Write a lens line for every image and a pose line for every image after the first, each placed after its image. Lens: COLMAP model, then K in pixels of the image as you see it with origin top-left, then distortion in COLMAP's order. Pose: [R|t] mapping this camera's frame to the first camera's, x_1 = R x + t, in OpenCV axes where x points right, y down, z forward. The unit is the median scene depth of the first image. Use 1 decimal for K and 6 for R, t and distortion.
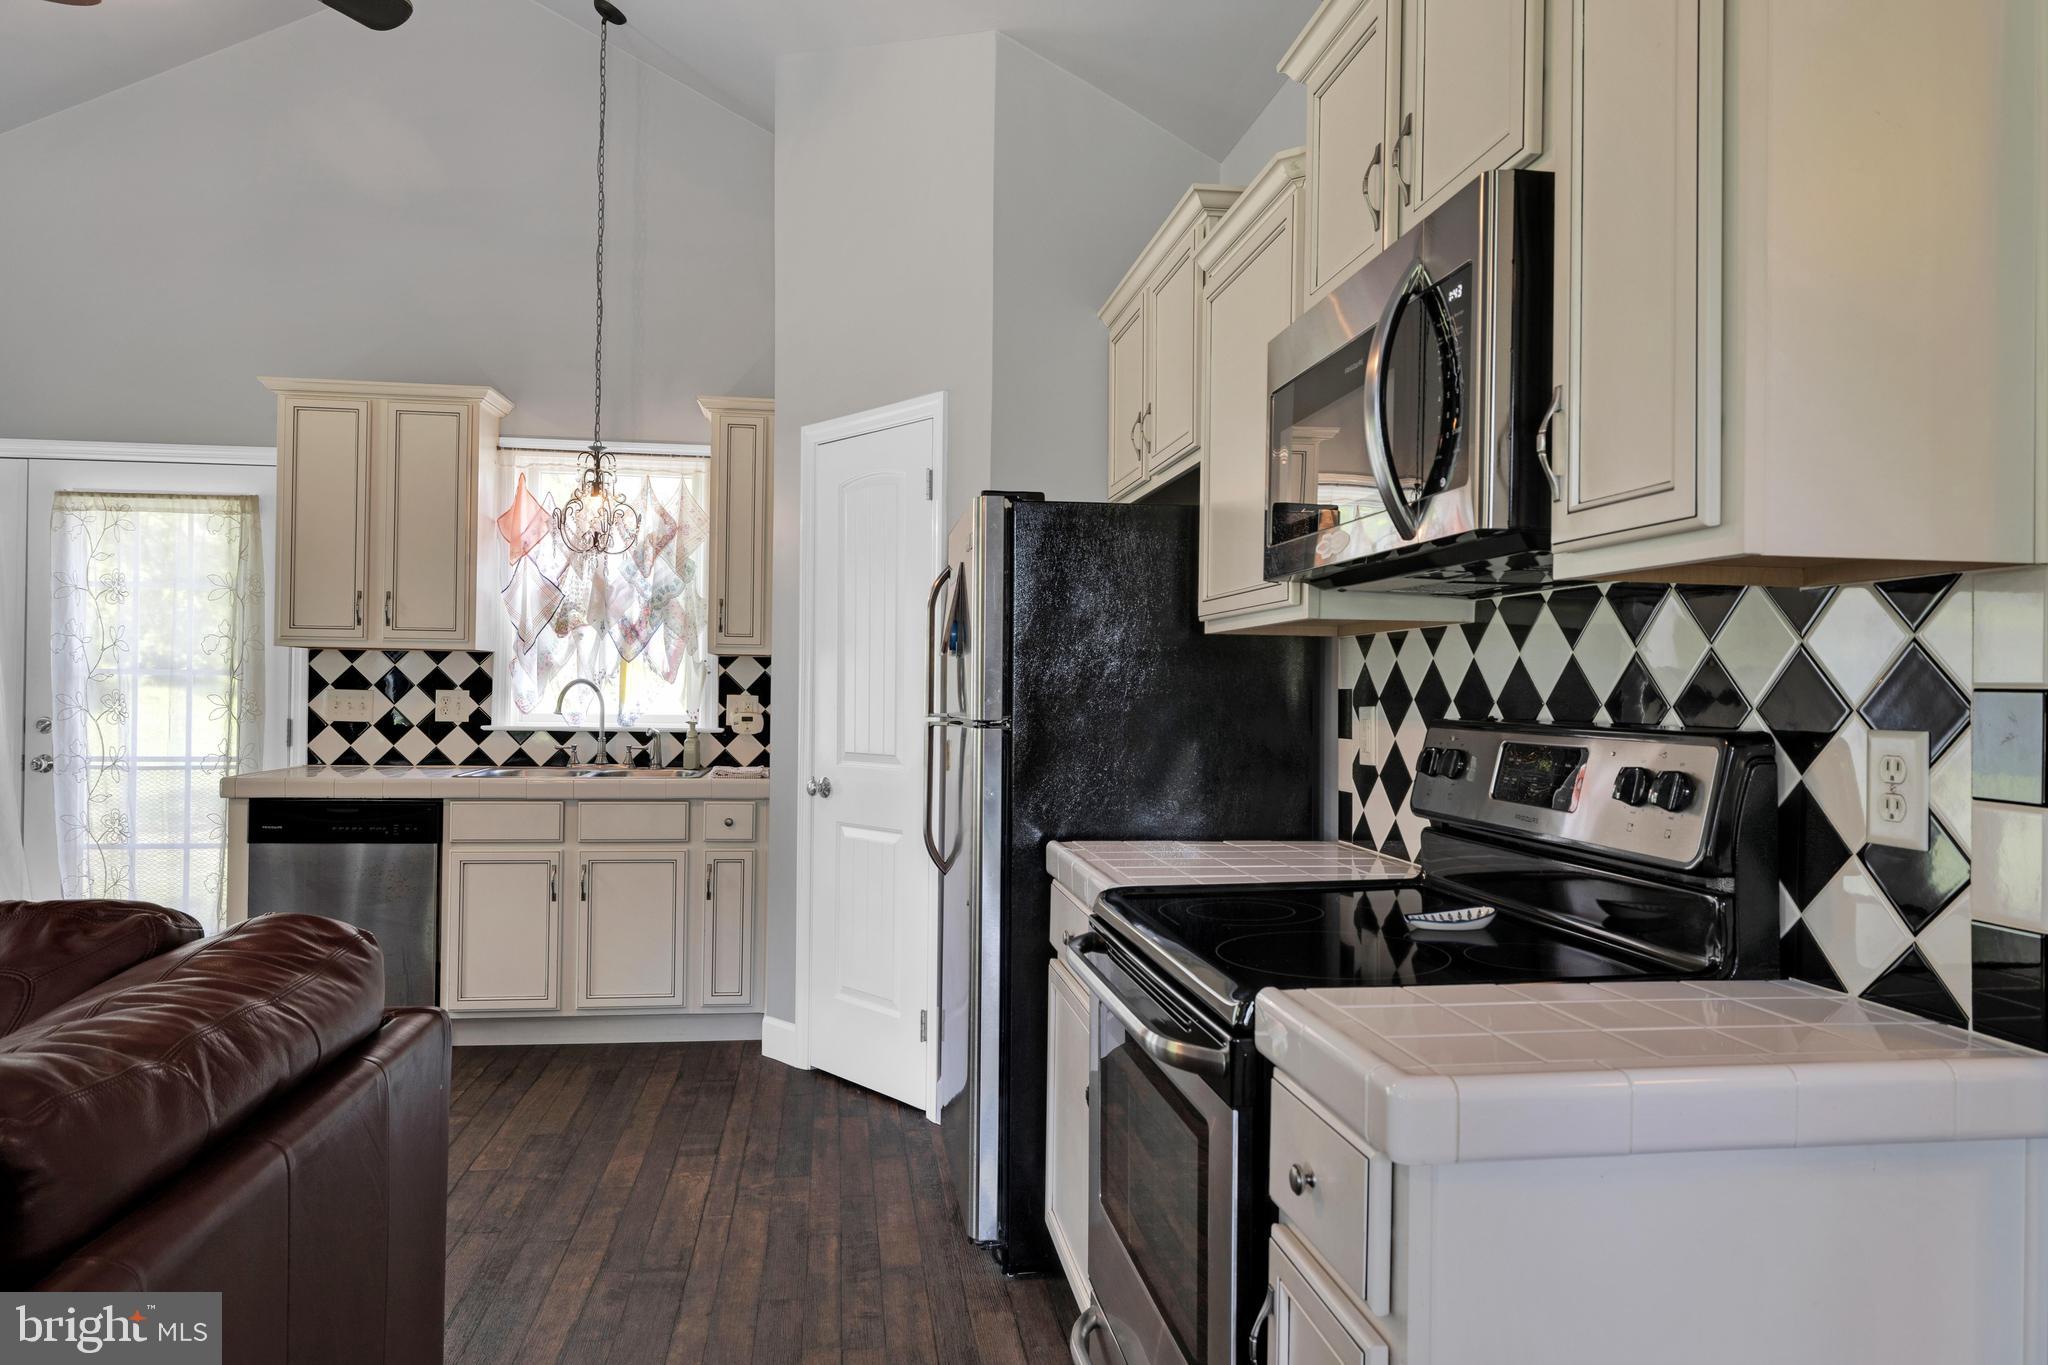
lens RADIAL K [[1321.0, 0, 1024.0], [0, 1321.0, 682.5], [0, 0, 1]] dist [0.000756, 0.000357]
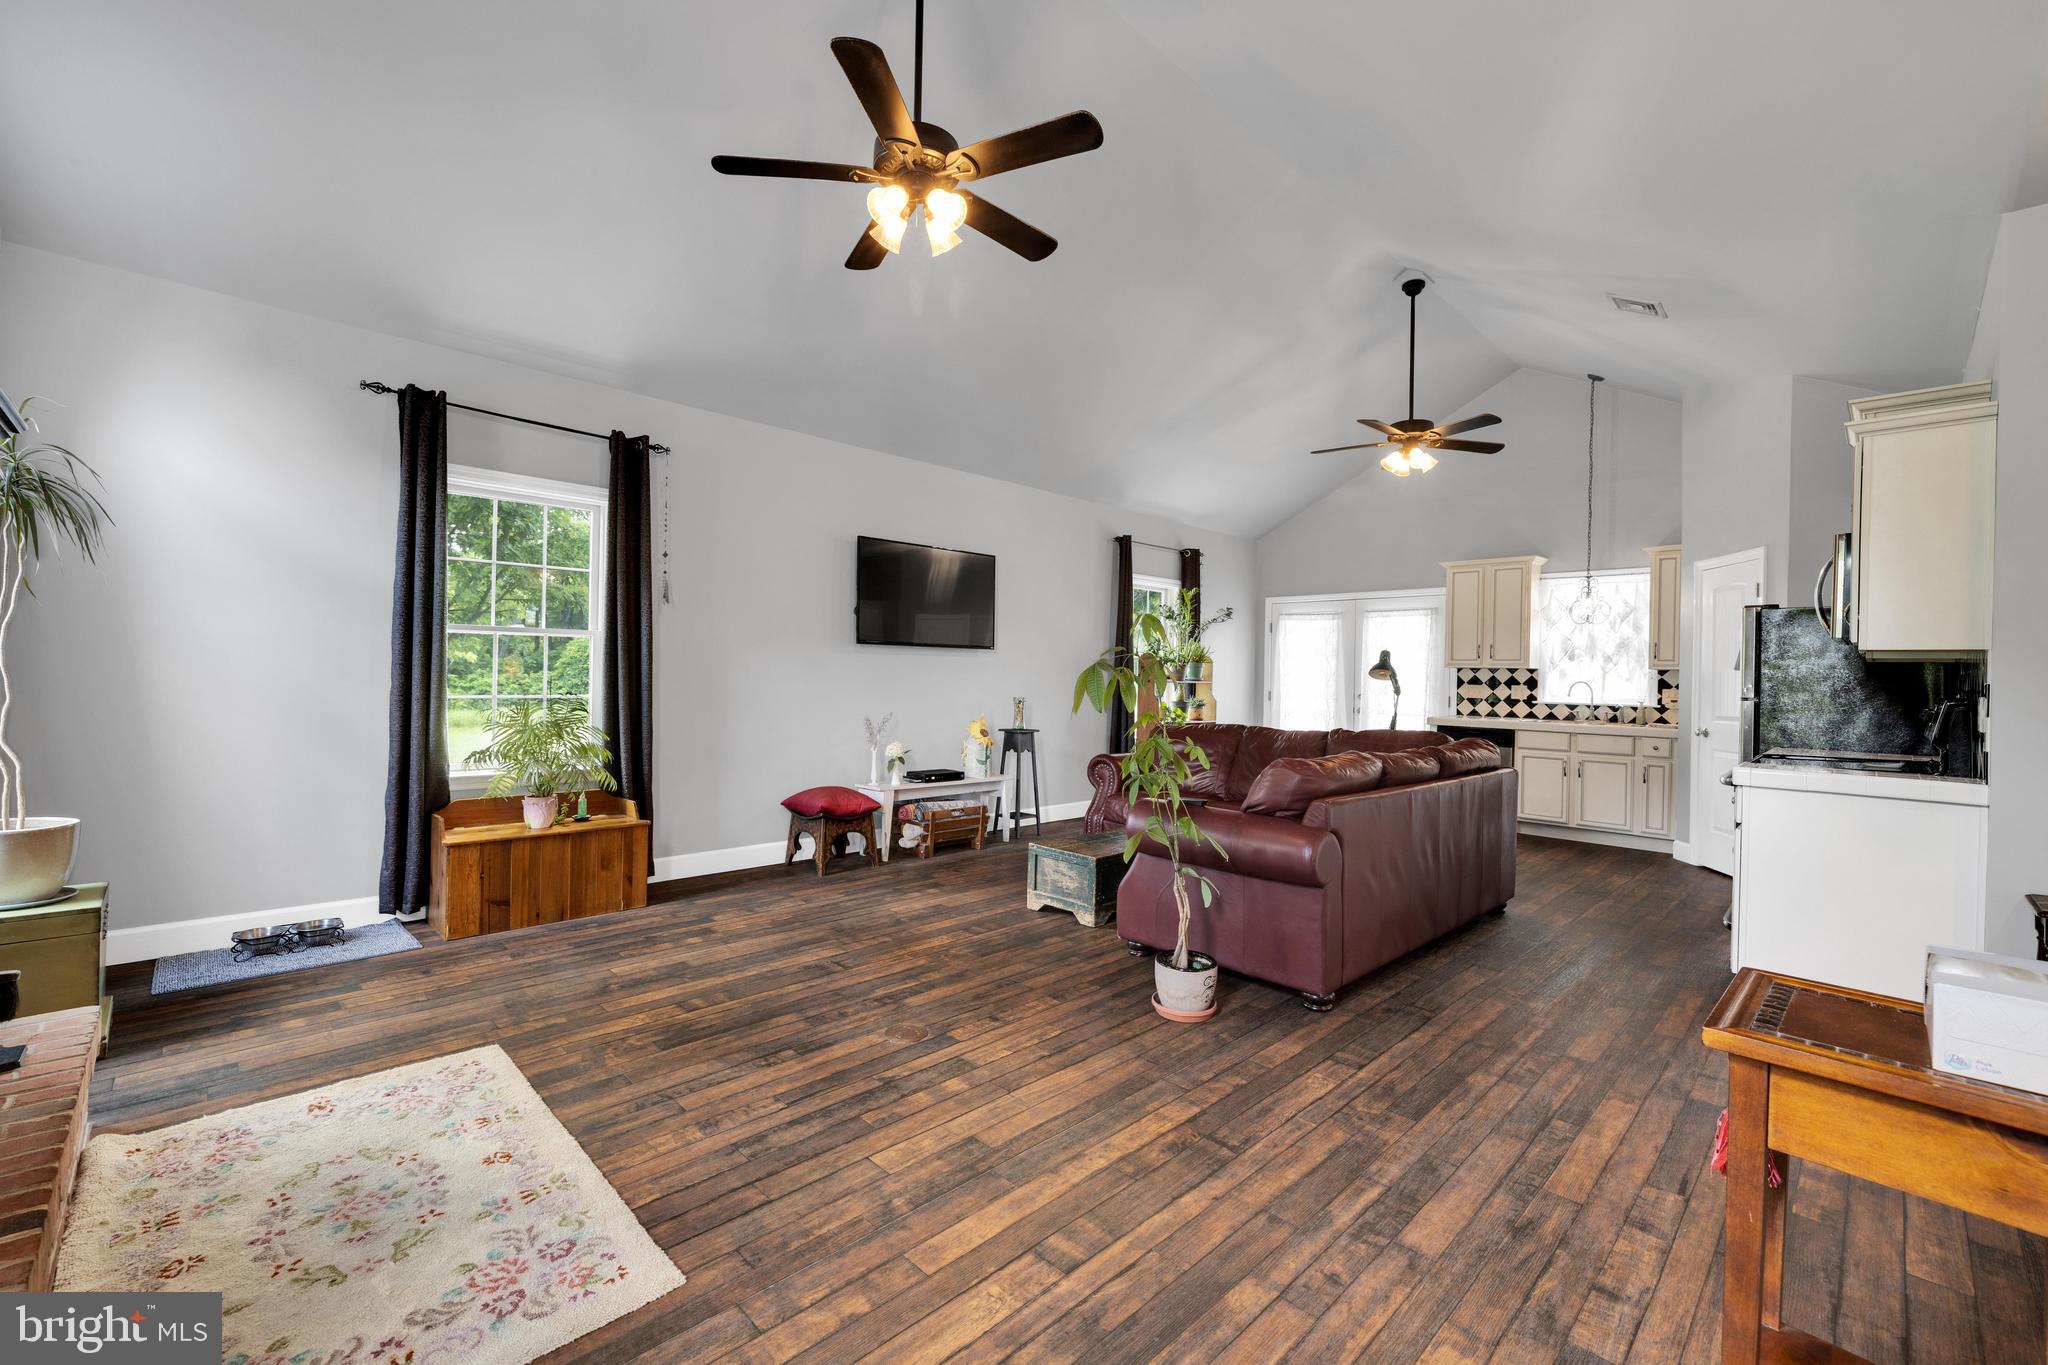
lens RADIAL K [[848.6, 0, 1023.4], [0, 848.6, 676.3], [0, 0, 1]] dist [0.001054, -0.000007]
pose [[0.591357, 0.000666, -0.806410, 0.256787], [-0.007452, 0.999961, -0.004638, 0.002997], [0.806376, 0.008752, 0.591339, -0.588053]]
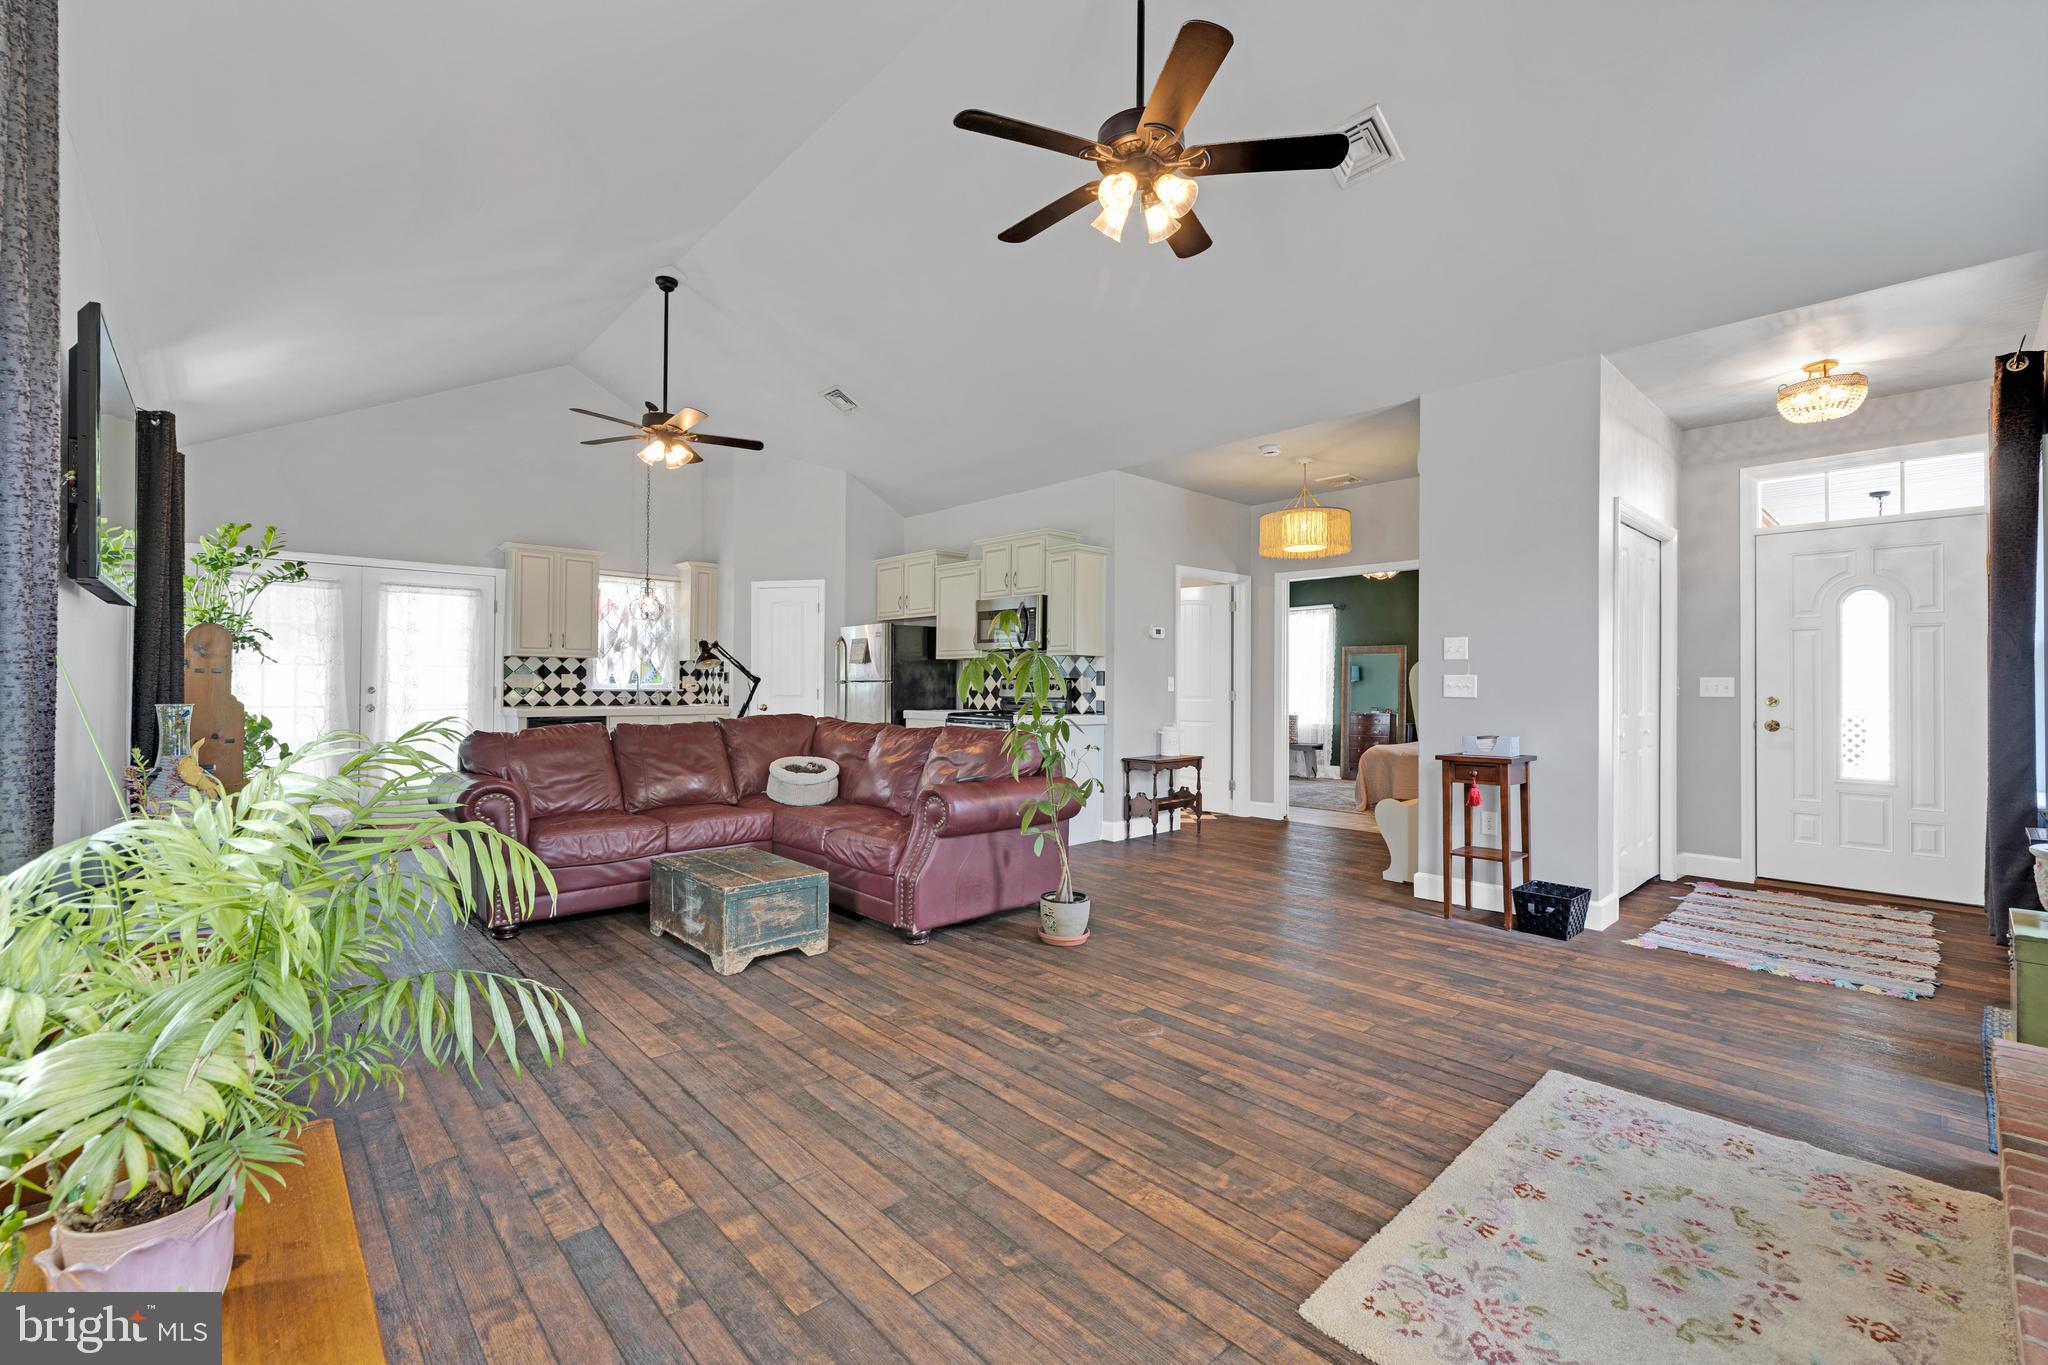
lens RADIAL K [[848.6, 0, 1023.4], [0, 848.6, 676.3], [0, 0, 1]] dist [0.001054, -0.000007]
pose [[0.827901, -0.000789, 0.560873, -0.618082], [-0.000527, 0.999997, 0.002185, 0.005687], [-0.560874, -0.002105, 0.827899, -0.733867]]
